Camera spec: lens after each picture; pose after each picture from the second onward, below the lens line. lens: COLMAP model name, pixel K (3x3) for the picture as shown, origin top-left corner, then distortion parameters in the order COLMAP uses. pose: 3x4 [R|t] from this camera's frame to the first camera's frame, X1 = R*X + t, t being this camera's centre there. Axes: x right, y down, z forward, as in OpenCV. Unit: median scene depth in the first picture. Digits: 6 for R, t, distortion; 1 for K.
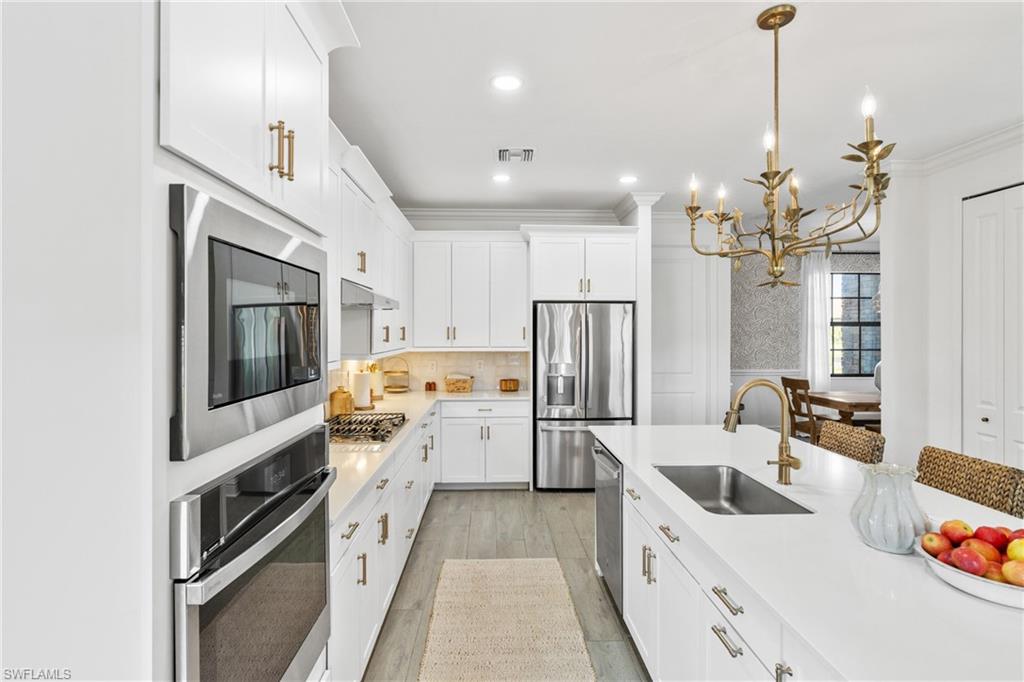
lens RADIAL K [[510.9, 0, 510.4], [0, 510.9, 334.2], [0, 0, 1]] dist [-0.001413, -0.000188]
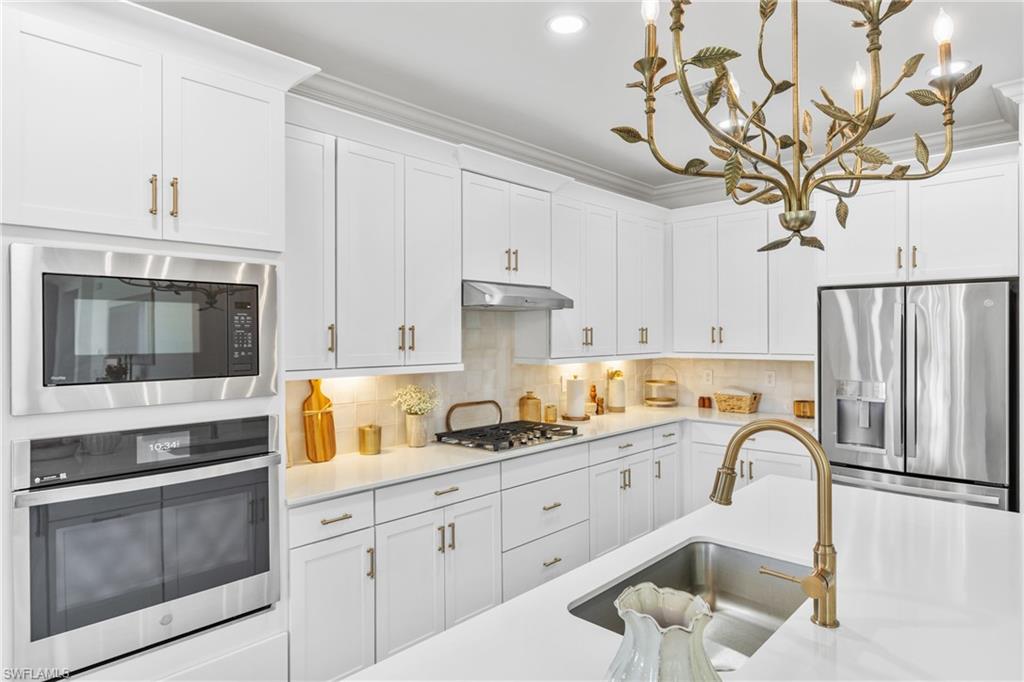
lens RADIAL K [[592.7, 0, 512.0], [0, 592.7, 341.0], [0, 0, 1]] dist [-0.001466, -0.000723]
pose [[0.695492, 0.003726, -0.718524, 0.328668], [0.001820, 0.999974, 0.006948, -0.000146], [0.718531, -0.006140, 0.695468, 0.156978]]
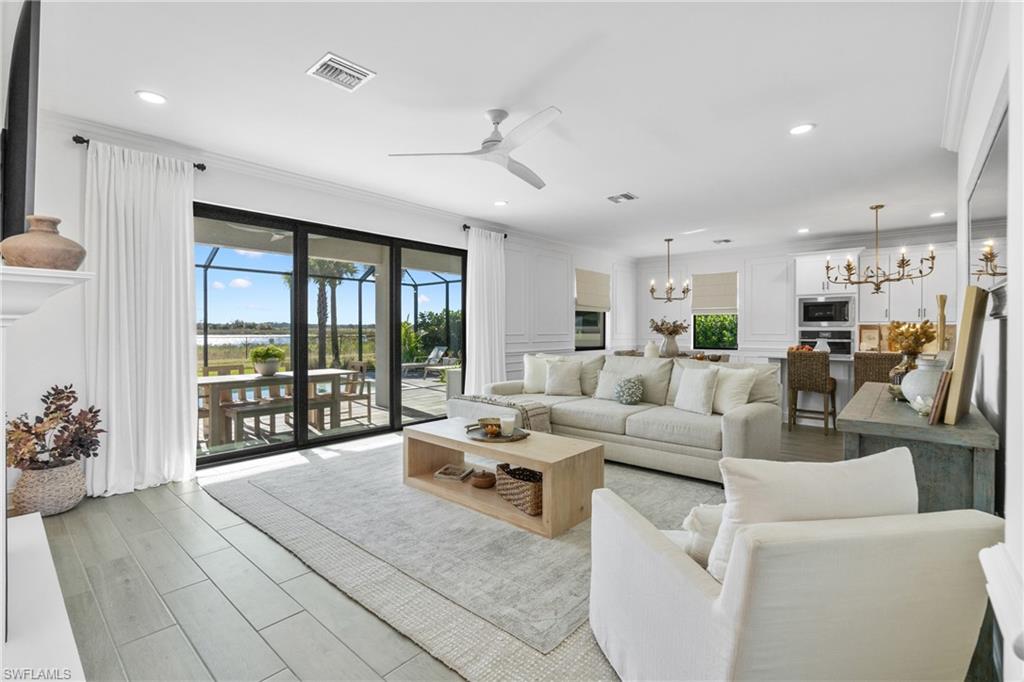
lens RADIAL K [[462.3, 0, 510.9], [0, 462.3, 329.9], [0, 0, 1]] dist [0.000100, -0.000025]
pose [[-0.693093, 0.008782, -0.720795, 1.786954], [0.002846, 0.999951, 0.009447, 0.039977], [0.720843, 0.004496, -0.693084, 0.593596]]
